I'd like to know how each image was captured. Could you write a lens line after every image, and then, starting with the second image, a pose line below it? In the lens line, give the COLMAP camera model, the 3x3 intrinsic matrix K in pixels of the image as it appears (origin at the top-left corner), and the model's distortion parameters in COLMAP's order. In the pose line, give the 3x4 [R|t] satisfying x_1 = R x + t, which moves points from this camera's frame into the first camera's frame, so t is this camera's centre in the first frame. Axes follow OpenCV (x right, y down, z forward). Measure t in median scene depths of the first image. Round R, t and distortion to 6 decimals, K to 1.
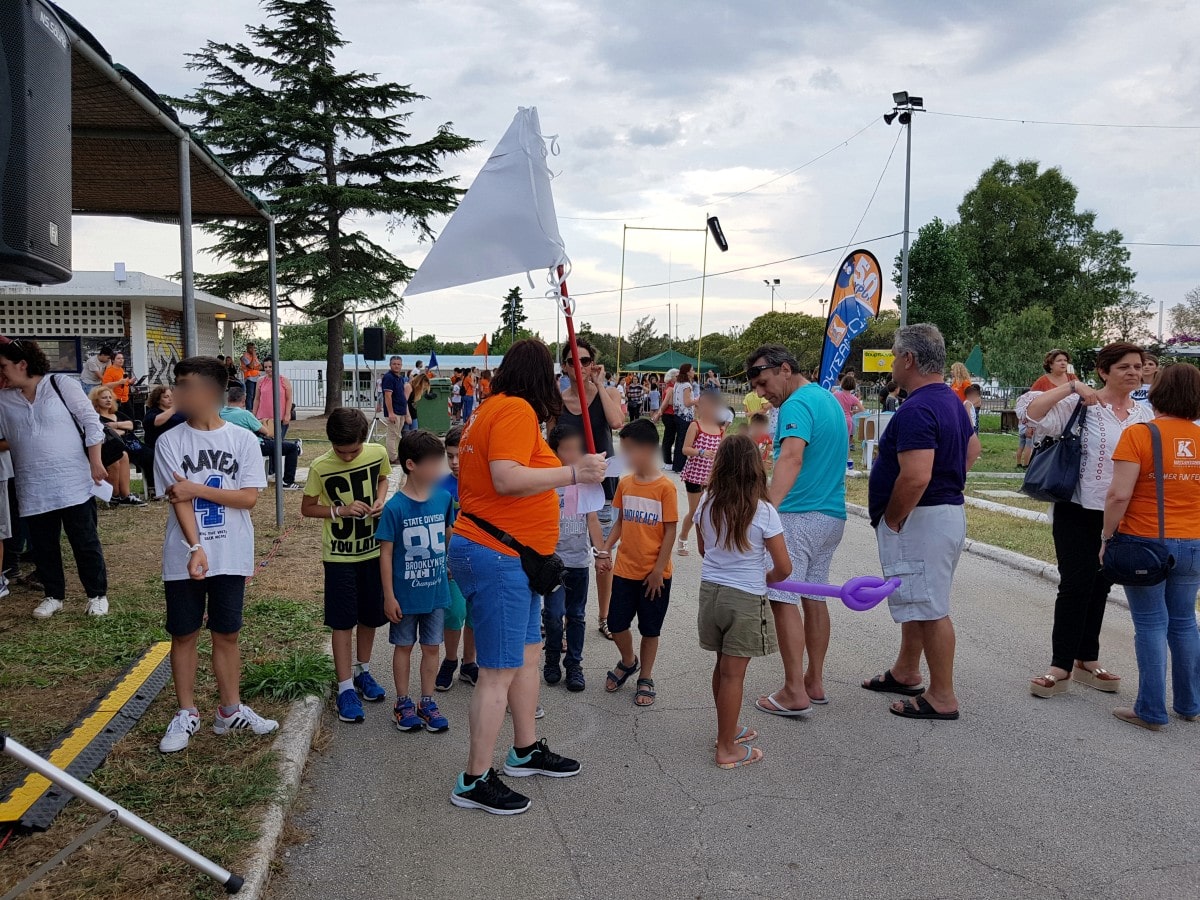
lens RADIAL K [[929.2, 0, 607.9], [0, 929.2, 449.4], [0, 0, 1]] dist [0.019520, -0.068306]
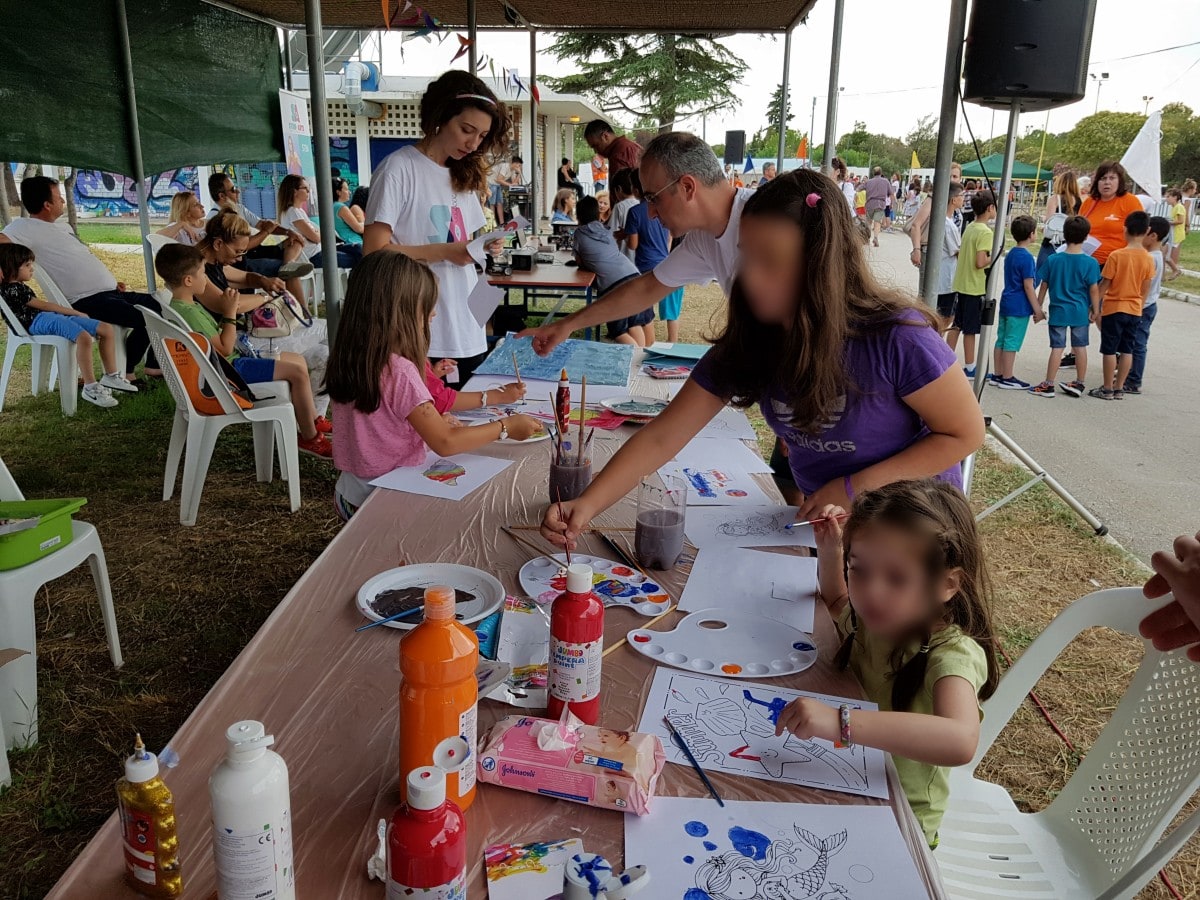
lens RADIAL K [[929.2, 0, 596.0], [0, 929.2, 446.9], [0, 0, 1]] dist [0.019520, -0.068306]
pose [[0.964374, 0.083901, -0.250884, -0.084498], [-0.032169, 0.978528, 0.203587, 0.005375], [0.262578, -0.188263, 0.946367, -0.063946]]
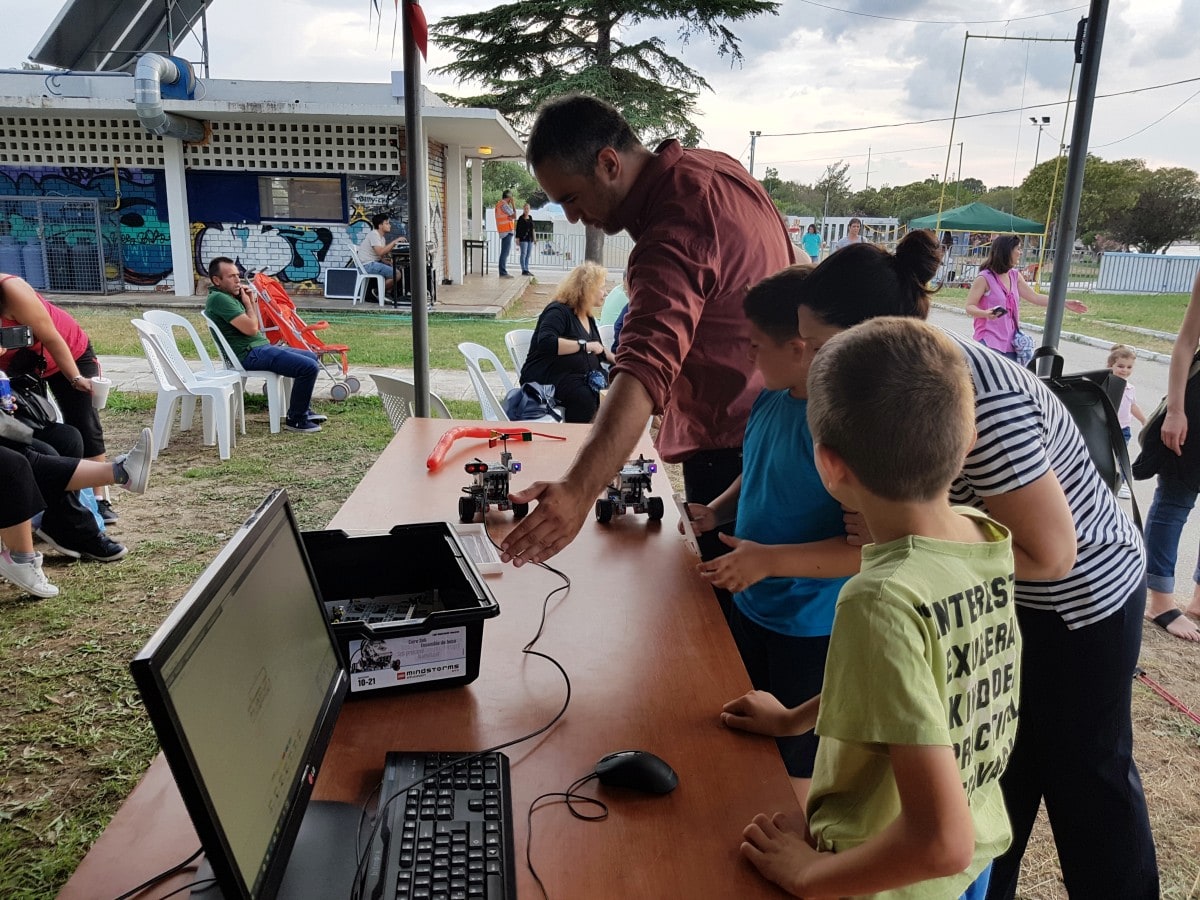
lens RADIAL K [[929.2, 0, 588.7], [0, 929.2, 462.5], [0, 0, 1]] dist [0.019520, -0.068306]
pose [[0.985130, 0.060997, -0.160620, -0.164986], [-0.032880, 0.984510, 0.172215, -0.018507], [0.168636, -0.164373, 0.971876, 0.175746]]
